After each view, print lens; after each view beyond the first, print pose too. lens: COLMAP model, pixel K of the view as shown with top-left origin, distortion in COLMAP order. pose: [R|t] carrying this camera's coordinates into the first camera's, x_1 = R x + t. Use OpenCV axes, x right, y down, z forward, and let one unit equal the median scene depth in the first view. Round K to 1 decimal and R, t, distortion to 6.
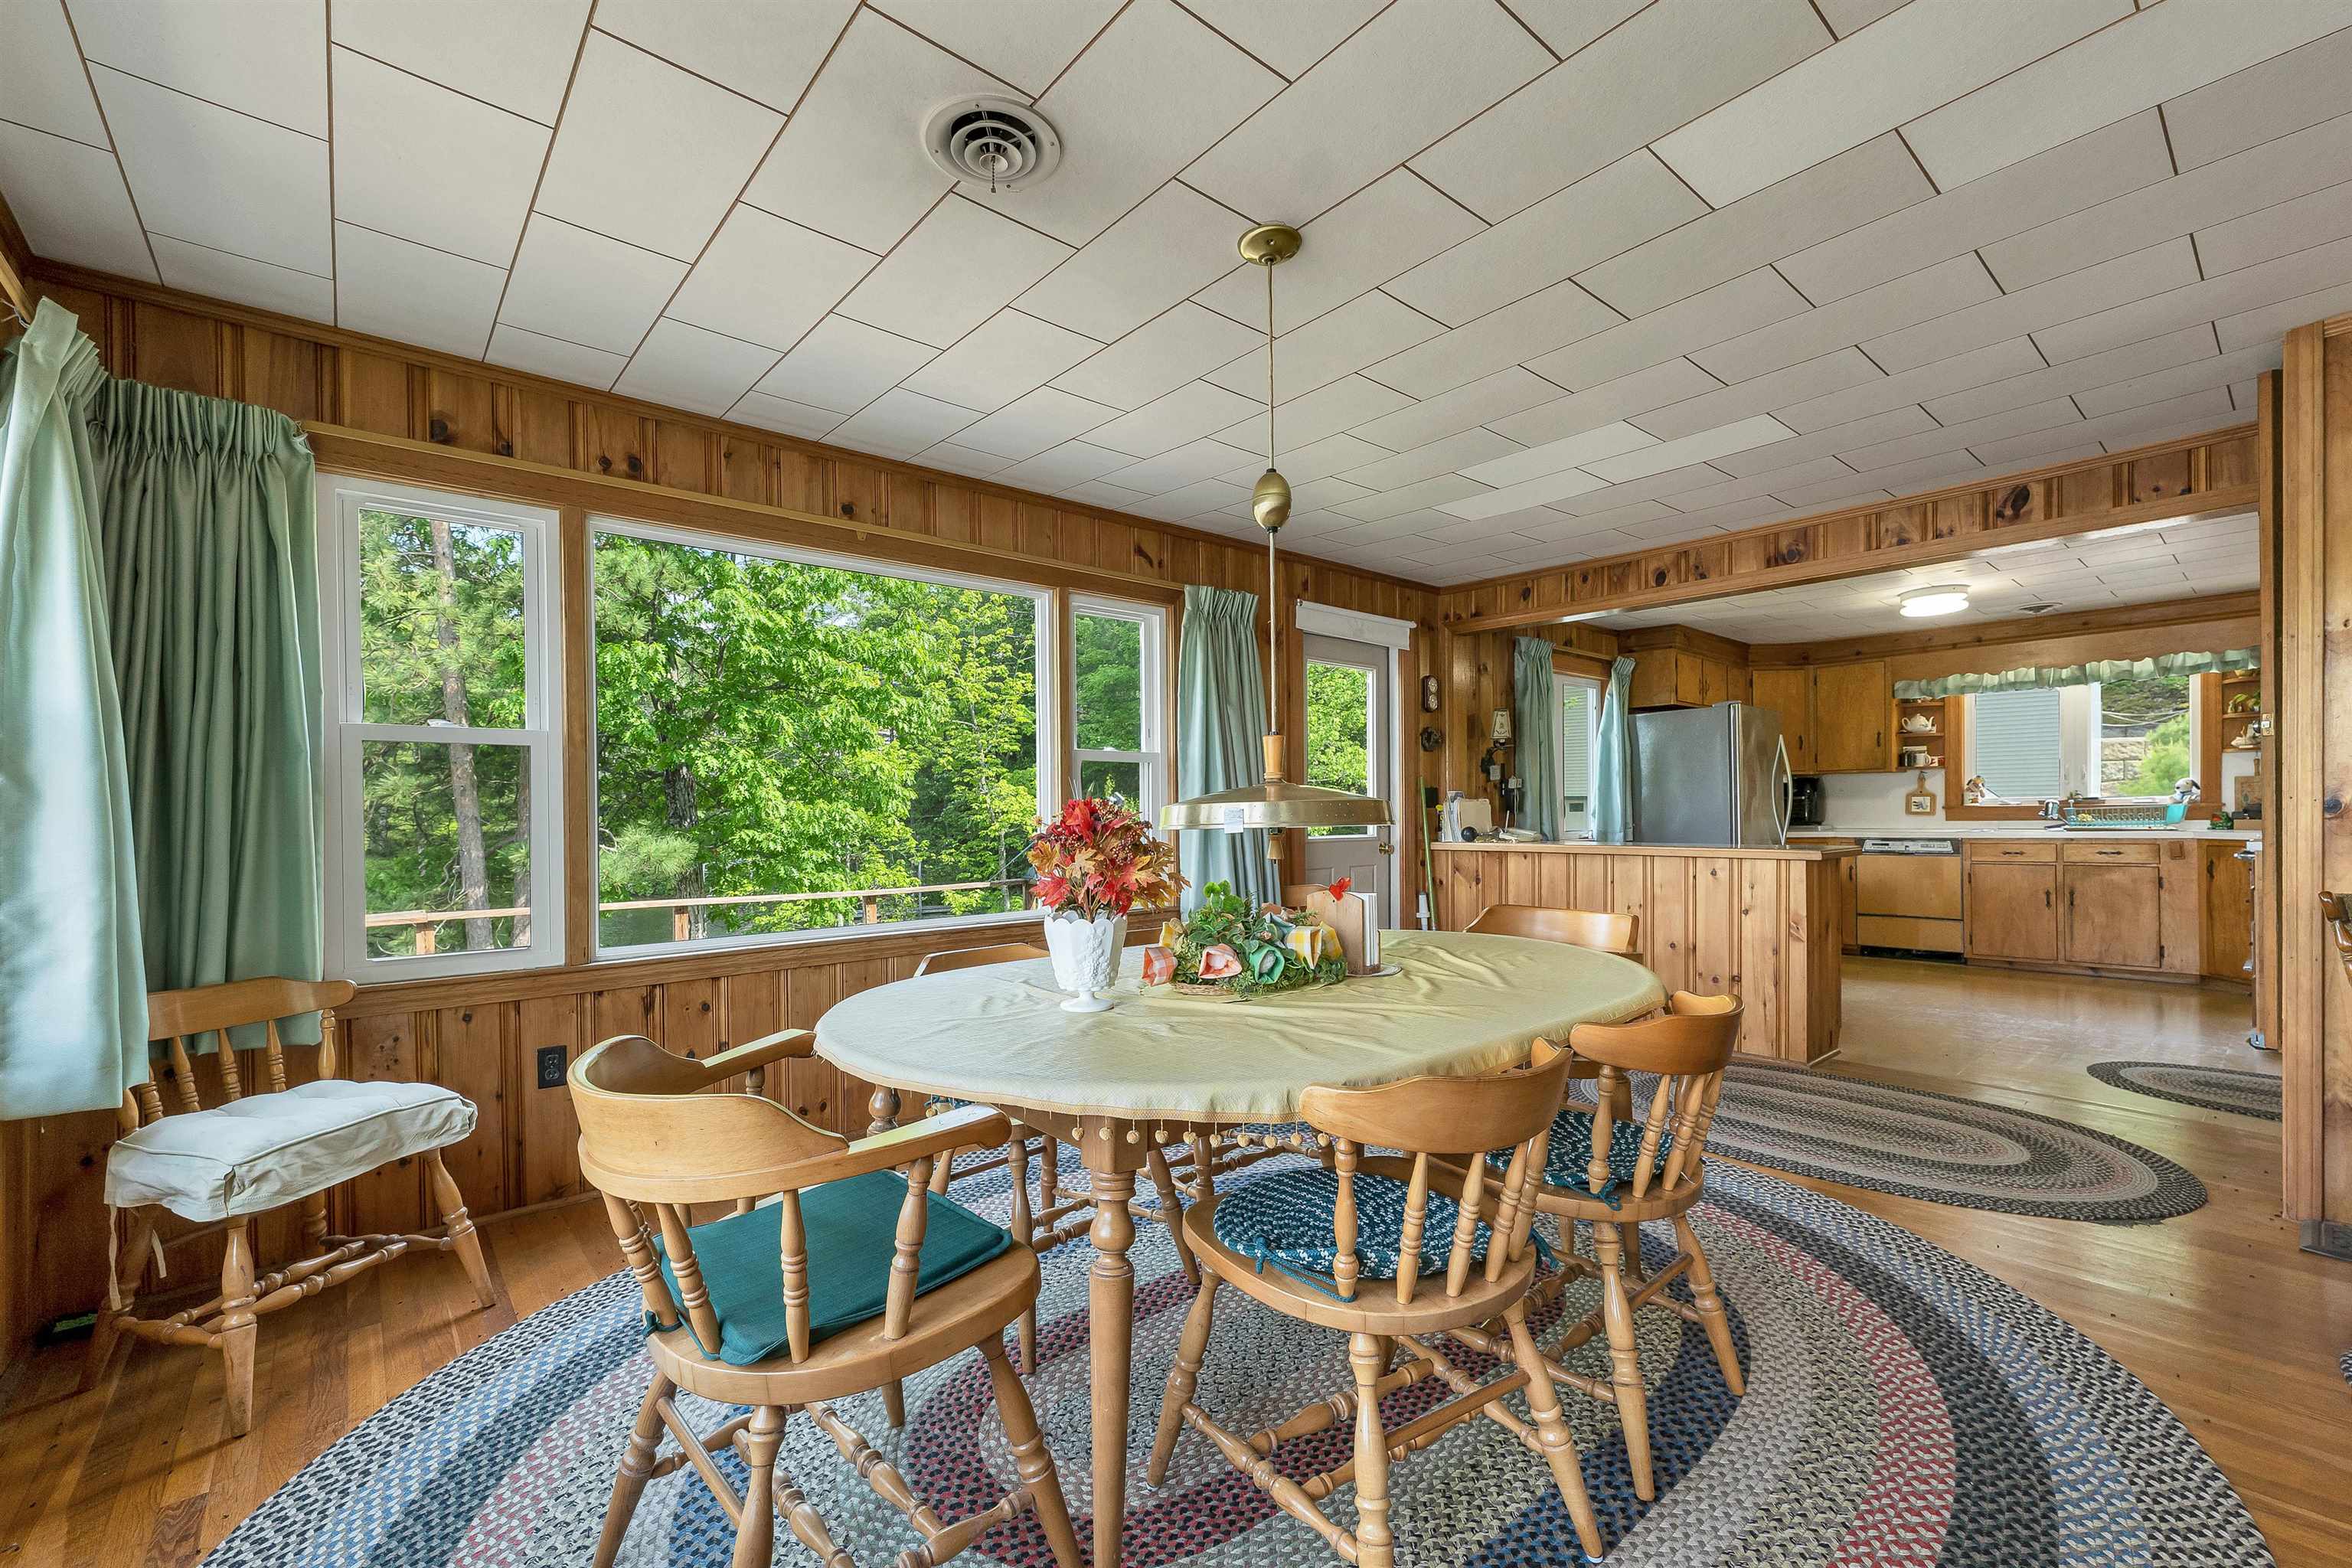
lens RADIAL K [[1011.6, 0, 1127.8], [0, 1011.6, 816.4], [0, 0, 1]] dist [-0.002317, -0.000122]
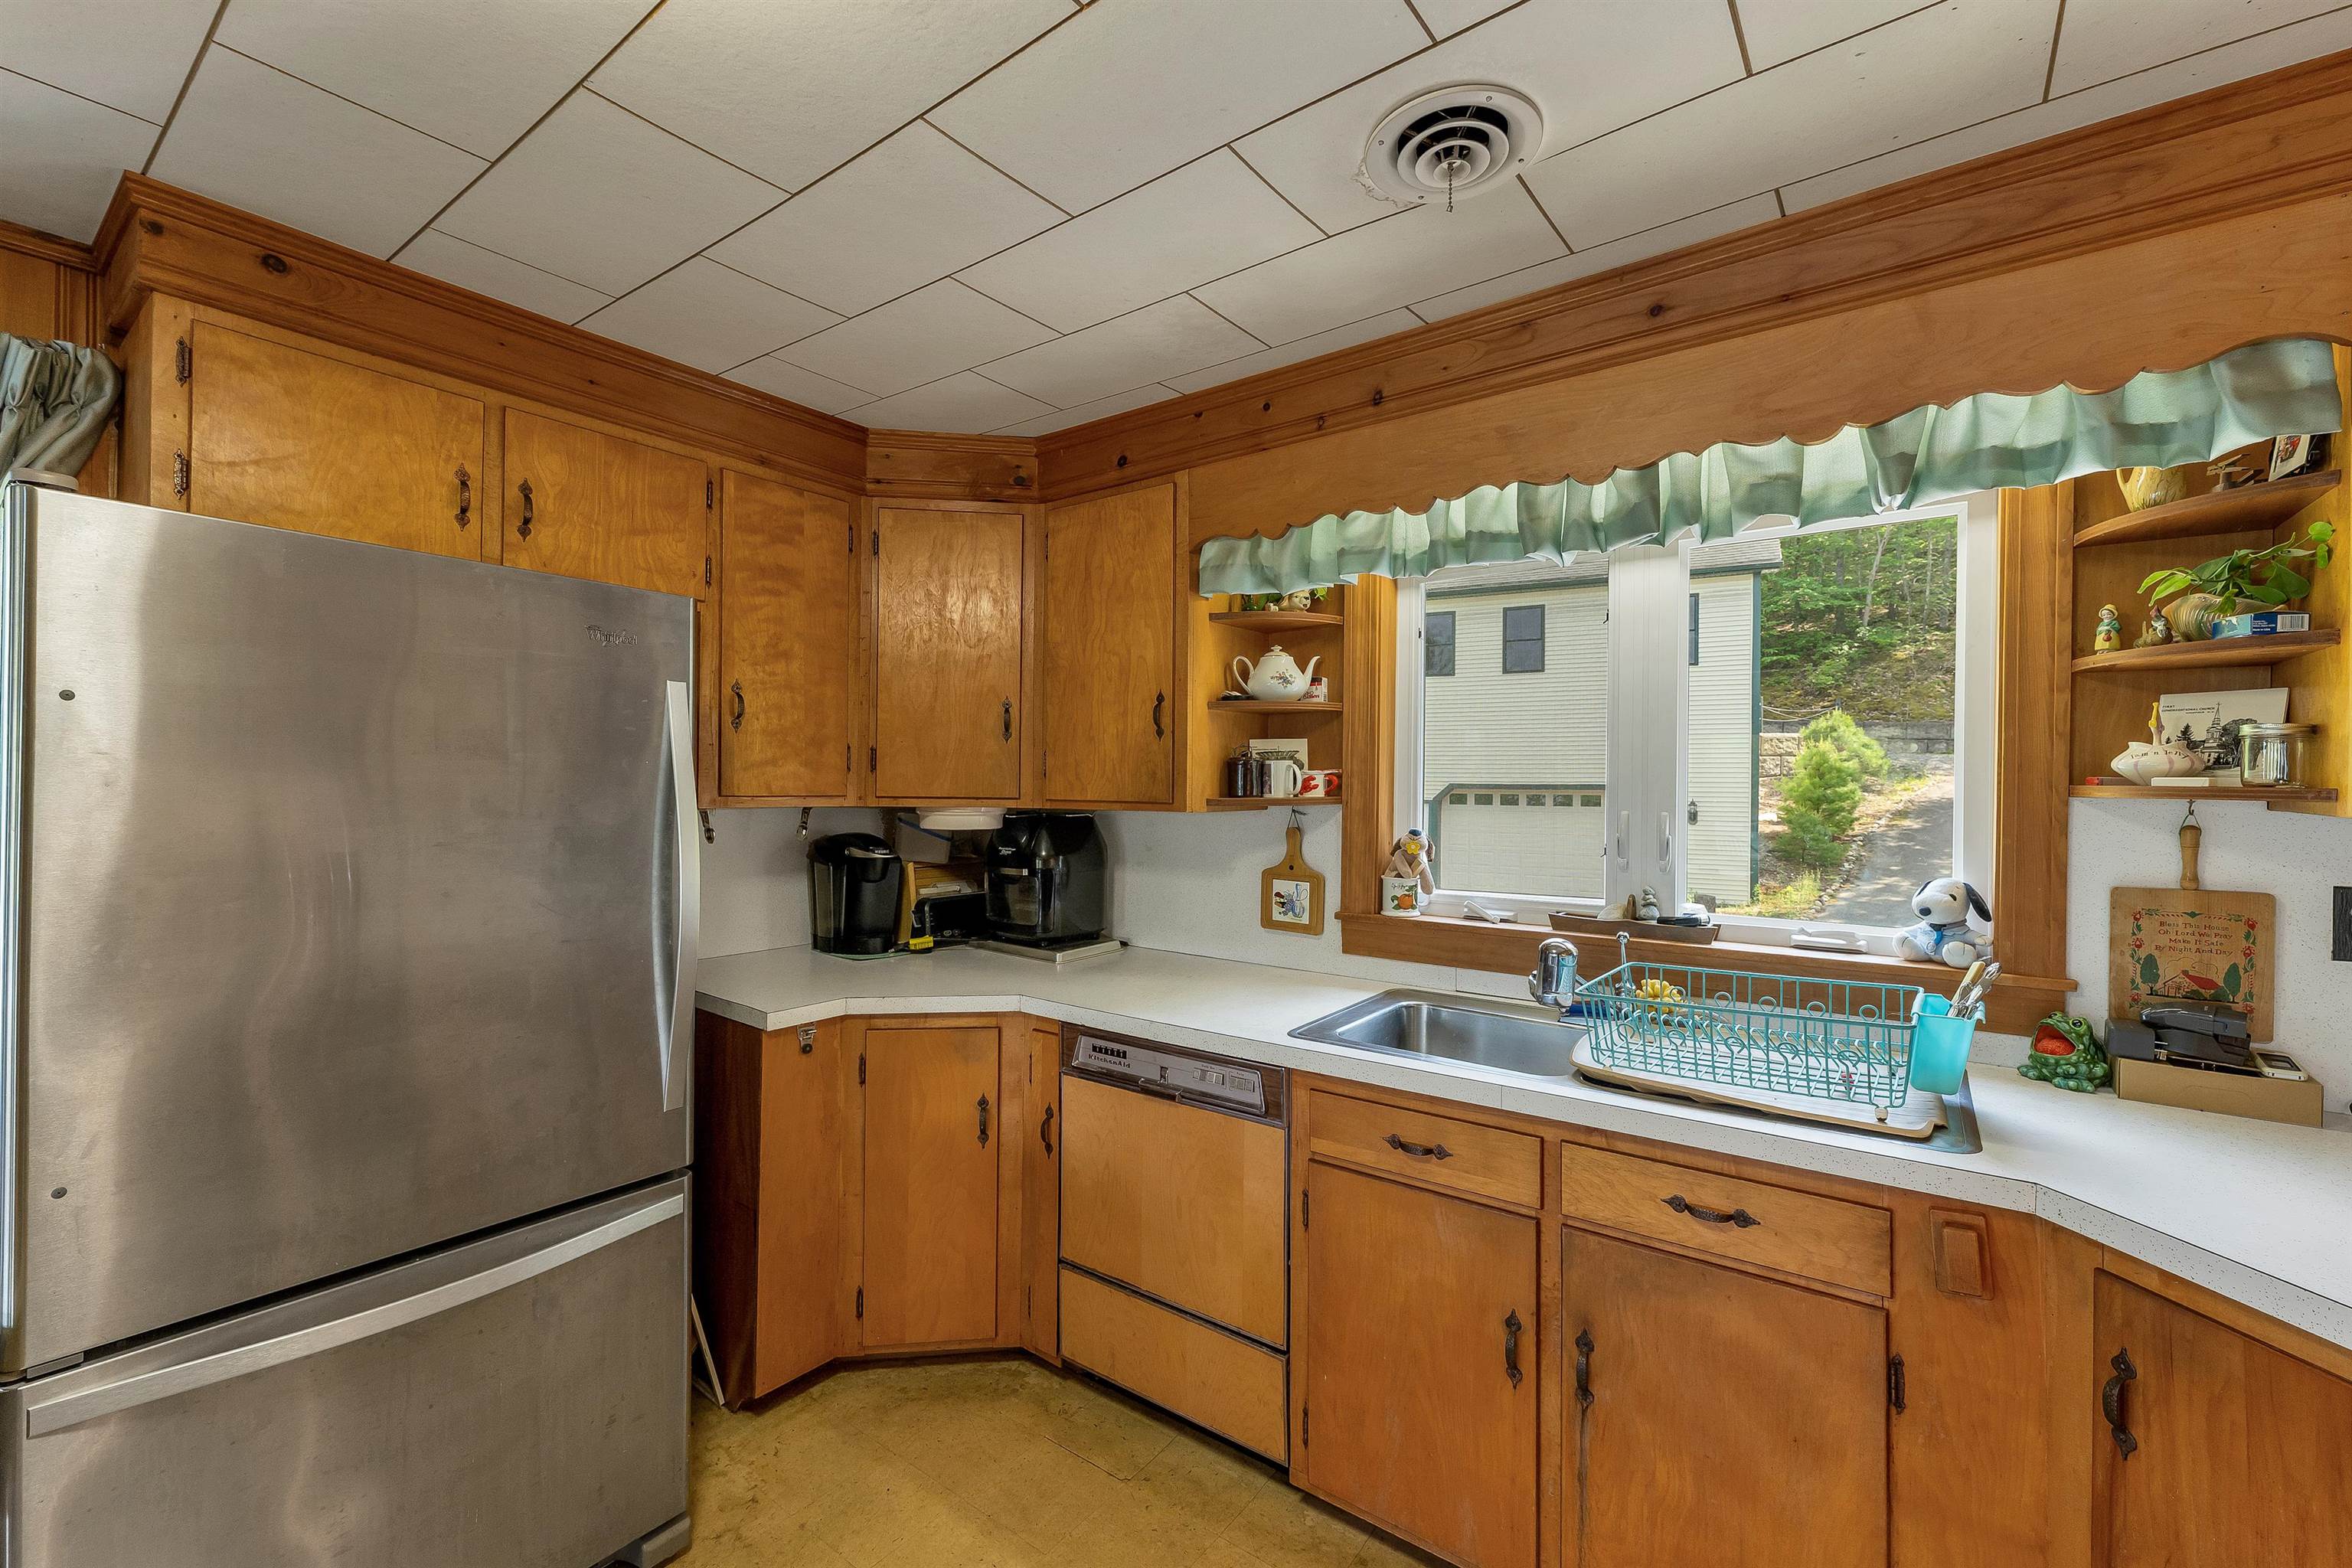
lens RADIAL K [[972.2, 0, 1177.9], [0, 972.2, 780.5], [0, 0, 1]] dist [0.000241, 0.000229]
pose [[0.974973, 0.017548, 0.221628, 0.734507], [-0.016535, 0.999843, -0.006425, -0.057124], [-0.221706, 0.002600, 0.975110, 0.740255]]
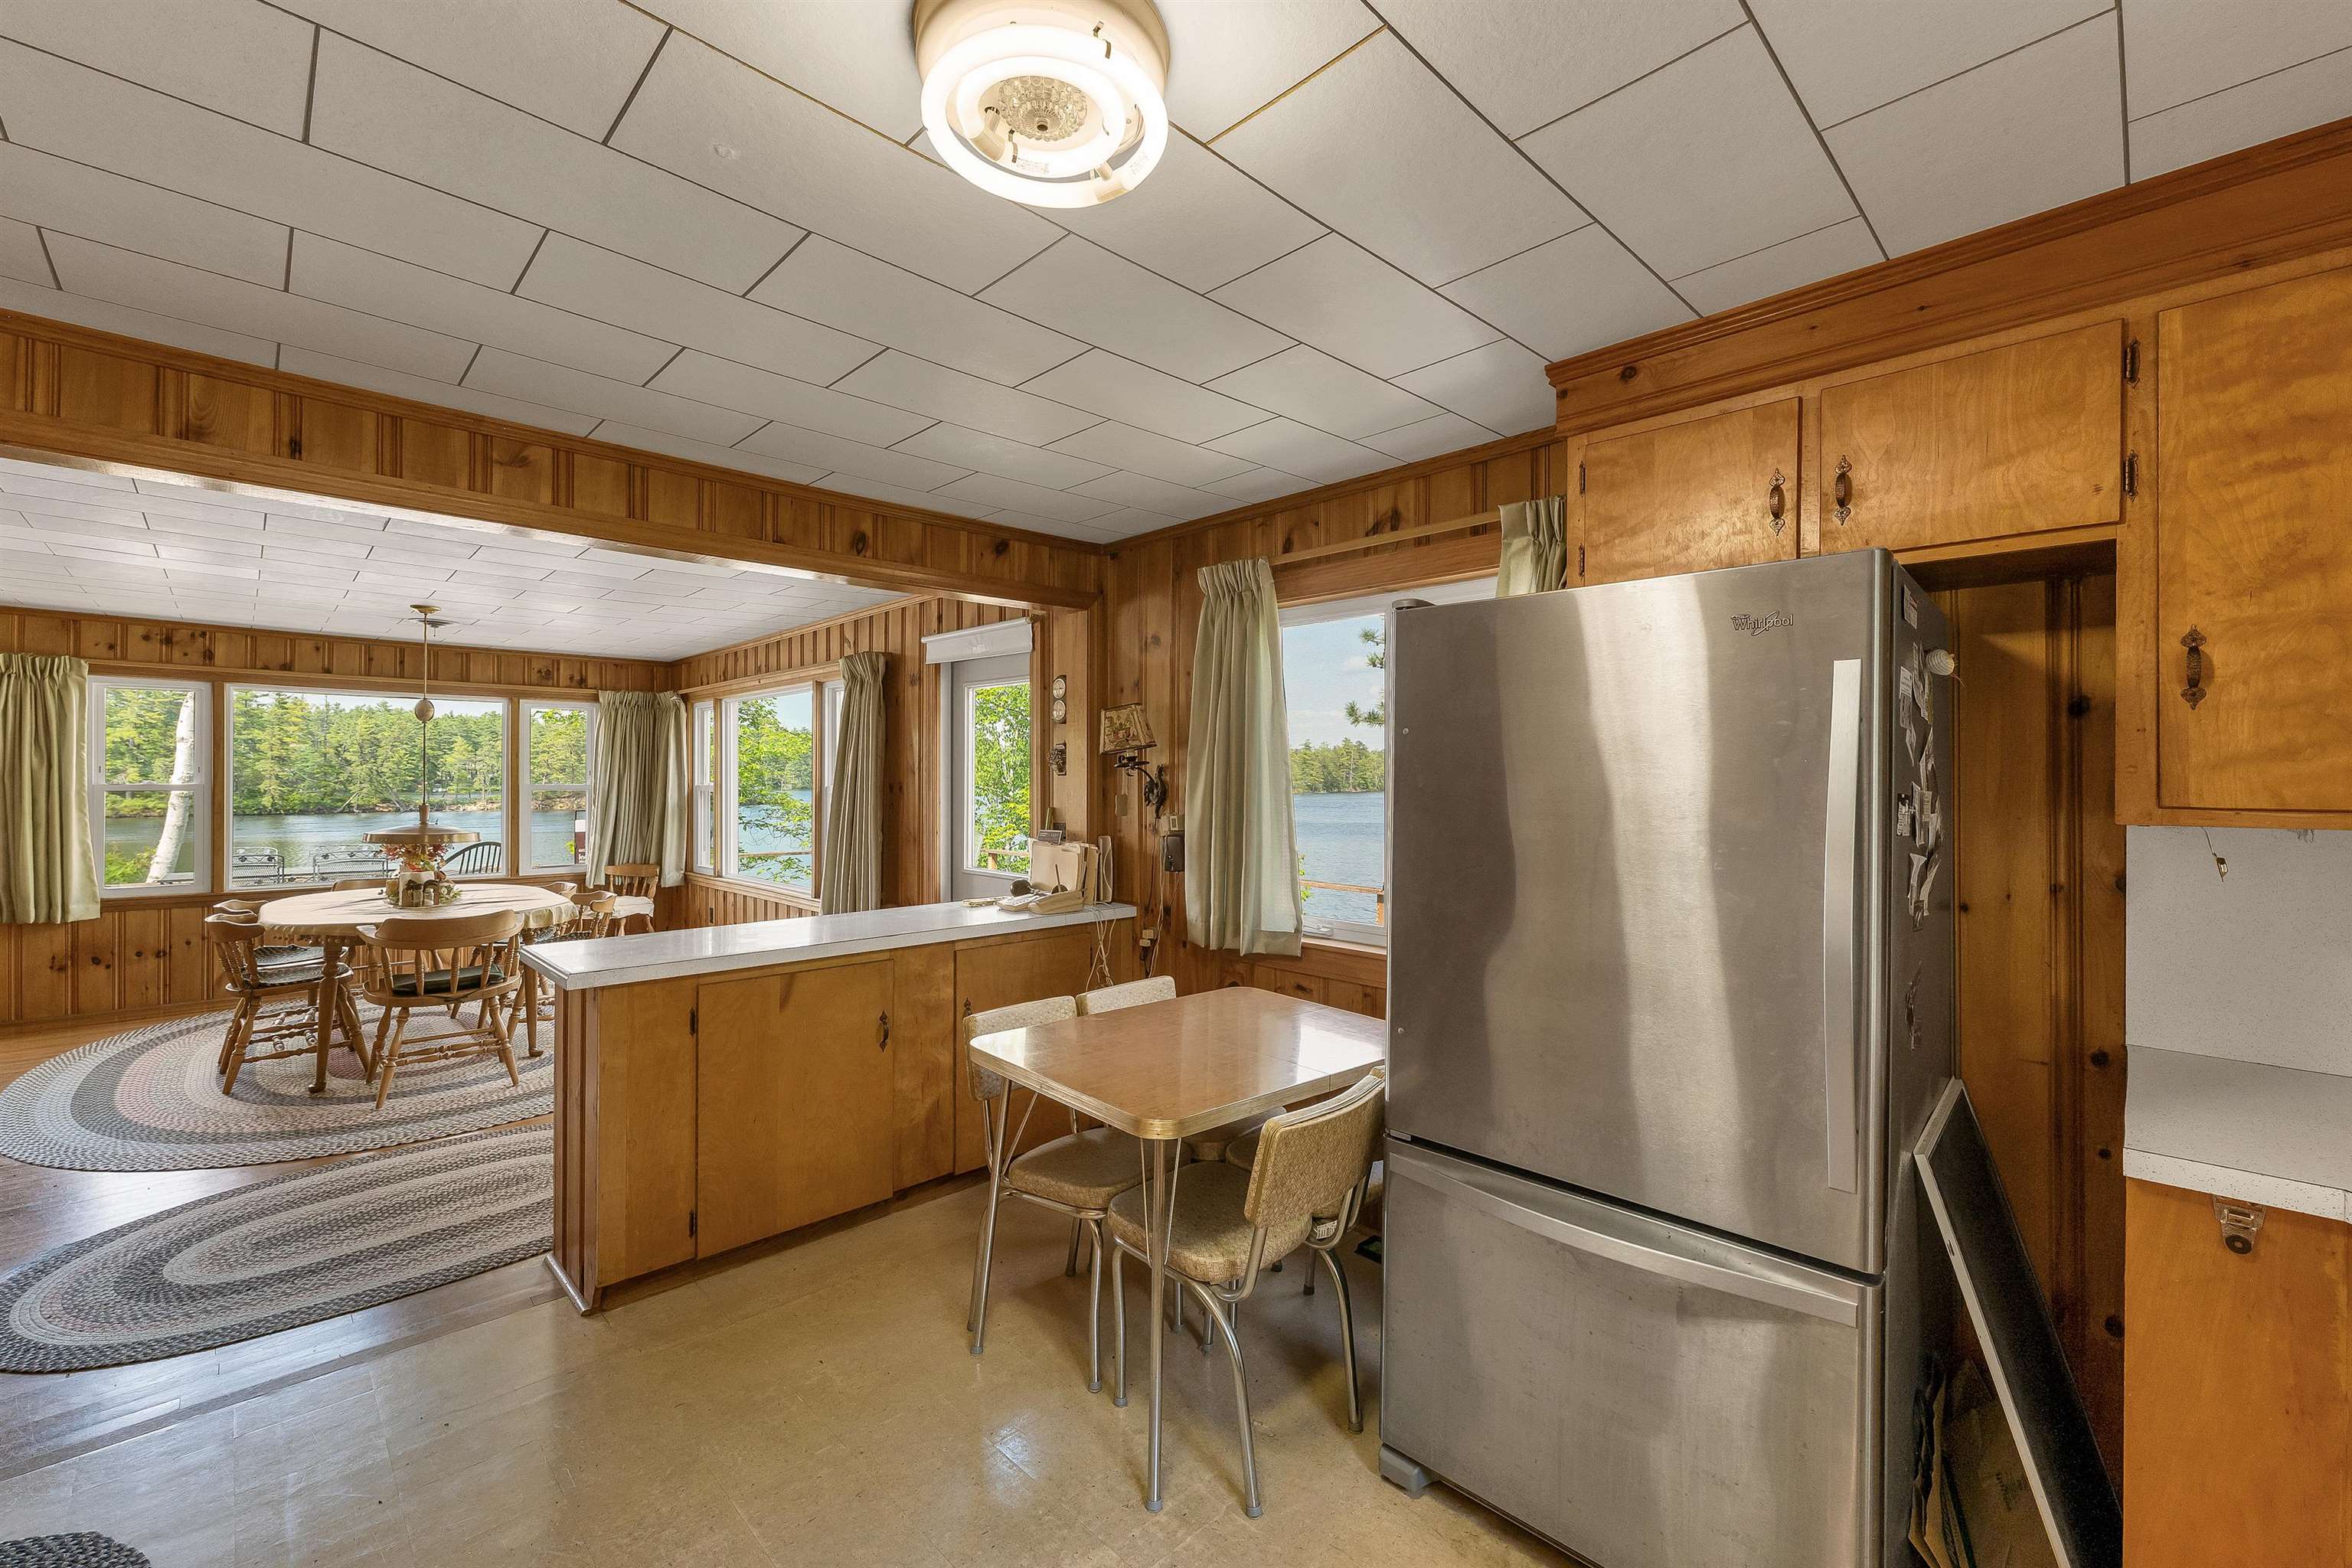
lens RADIAL K [[972.2, 0, 1175.9], [0, 972.2, 774.3], [0, 0, 1]] dist [0.000241, 0.000229]
pose [[0.065520, 0.004634, -0.997840, 0.915016], [-0.005568, 0.999975, 0.004278, -0.059251], [0.997836, 0.005276, 0.065544, 0.917614]]
